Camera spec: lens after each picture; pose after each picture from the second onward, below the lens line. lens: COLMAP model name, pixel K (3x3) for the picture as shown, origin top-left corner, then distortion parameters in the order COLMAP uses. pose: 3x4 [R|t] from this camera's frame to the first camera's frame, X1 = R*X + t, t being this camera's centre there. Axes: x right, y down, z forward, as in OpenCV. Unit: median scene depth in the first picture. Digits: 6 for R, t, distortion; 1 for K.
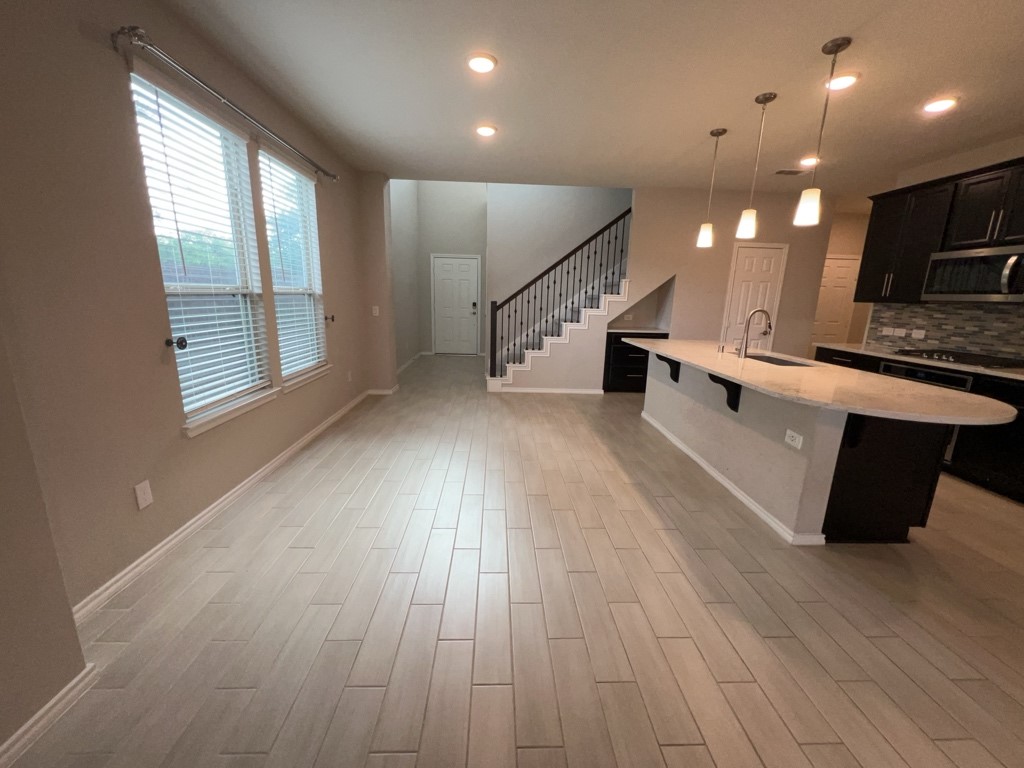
lens RADIAL K [[407.8, 0, 512.6], [0, 407.8, 384.9], [0, 0, 1]] dist [-0.001327, 0.000689]
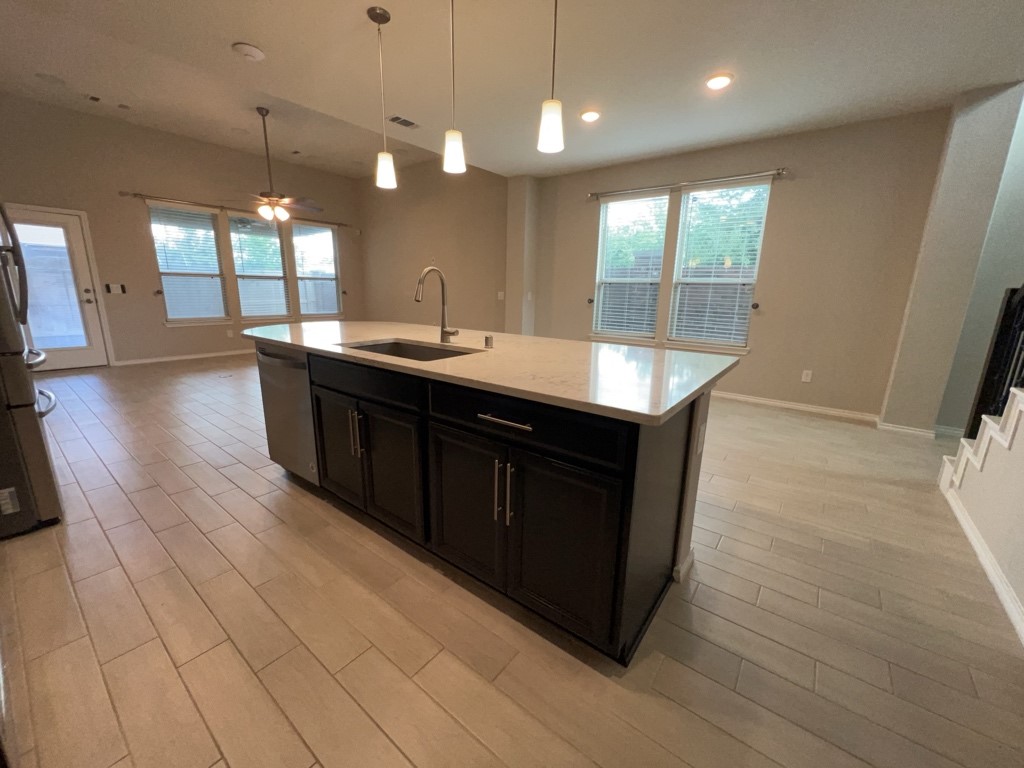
lens RADIAL K [[407.8, 0, 512.6], [0, 407.8, 384.9], [0, 0, 1]] dist [-0.001327, 0.000689]
pose [[-0.641917, 0.136454, -0.754535, 0.831821], [-0.202902, 0.918732, 0.338766, -0.208454], [0.739441, 0.370556, -0.562063, 1.221715]]
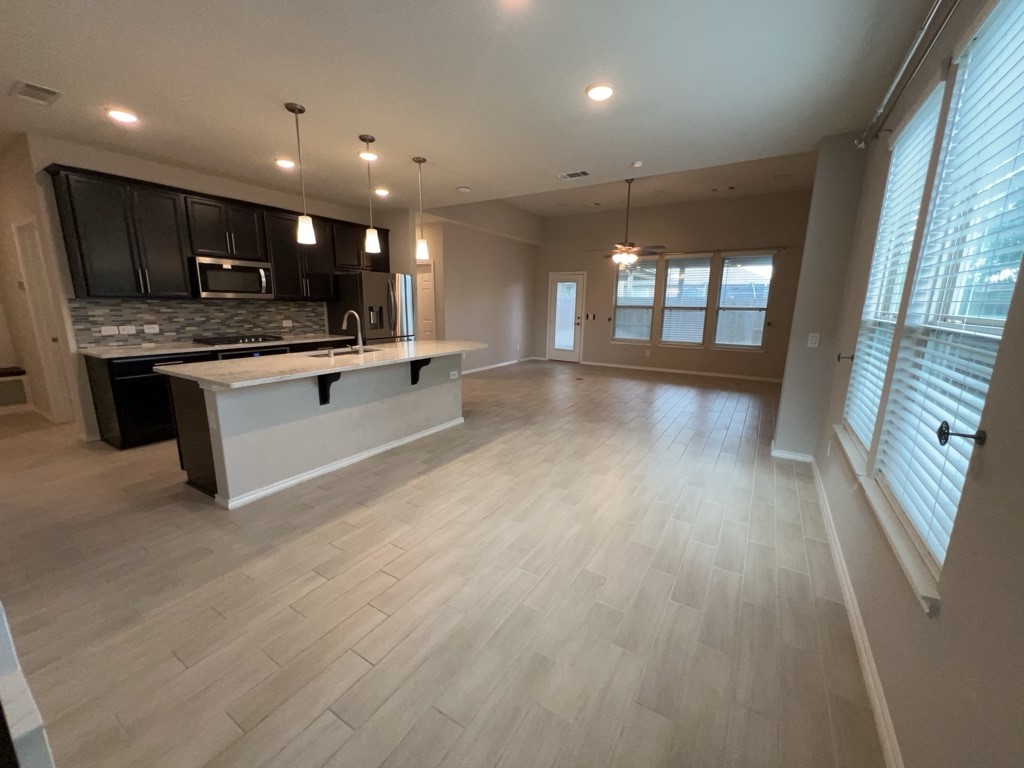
lens RADIAL K [[407.8, 0, 512.6], [0, 407.8, 384.9], [0, 0, 1]] dist [-0.001327, 0.000689]
pose [[-0.826846, -0.148013, 0.542603, -0.353320], [0.088120, 0.918742, 0.384899, -0.320739], [-0.555482, 0.366067, -0.746616, 1.353782]]
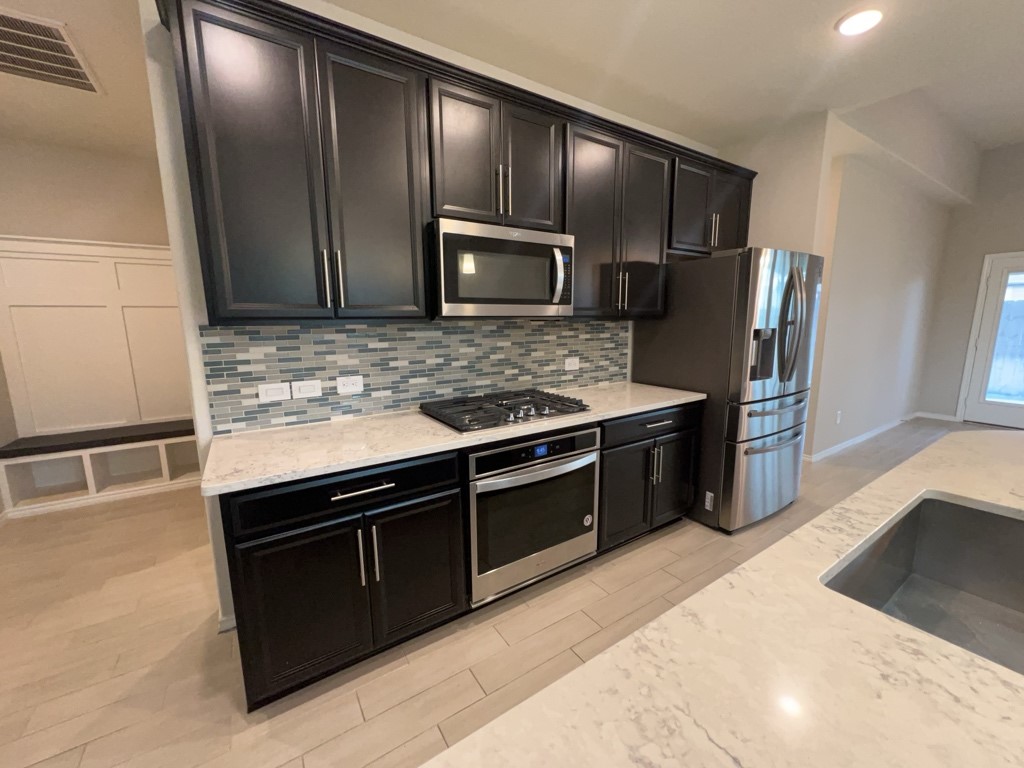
lens RADIAL K [[407.8, 0, 512.6], [0, 407.8, 384.9], [0, 0, 1]] dist [-0.001327, 0.000689]
pose [[-0.510777, -0.161810, 0.844349, 0.499413], [0.182450, 0.939355, 0.290387, -0.237985], [-0.840130, 0.302374, -0.450278, 1.087403]]
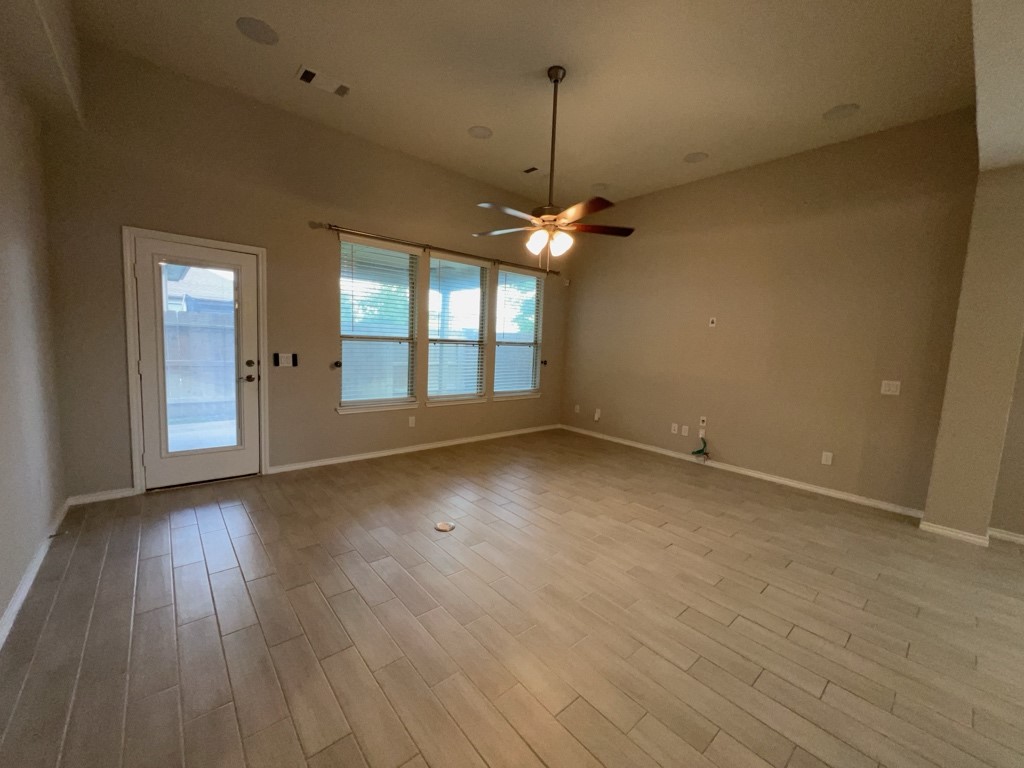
lens RADIAL K [[407.8, 0, 512.6], [0, 407.8, 384.9], [0, 0, 1]] dist [-0.001327, 0.000689]
pose [[-0.781591, 0.006884, -0.623753, 0.781546], [-0.196083, 0.946541, 0.256147, -0.043607], [0.592171, 0.322509, -0.738458, 0.293268]]
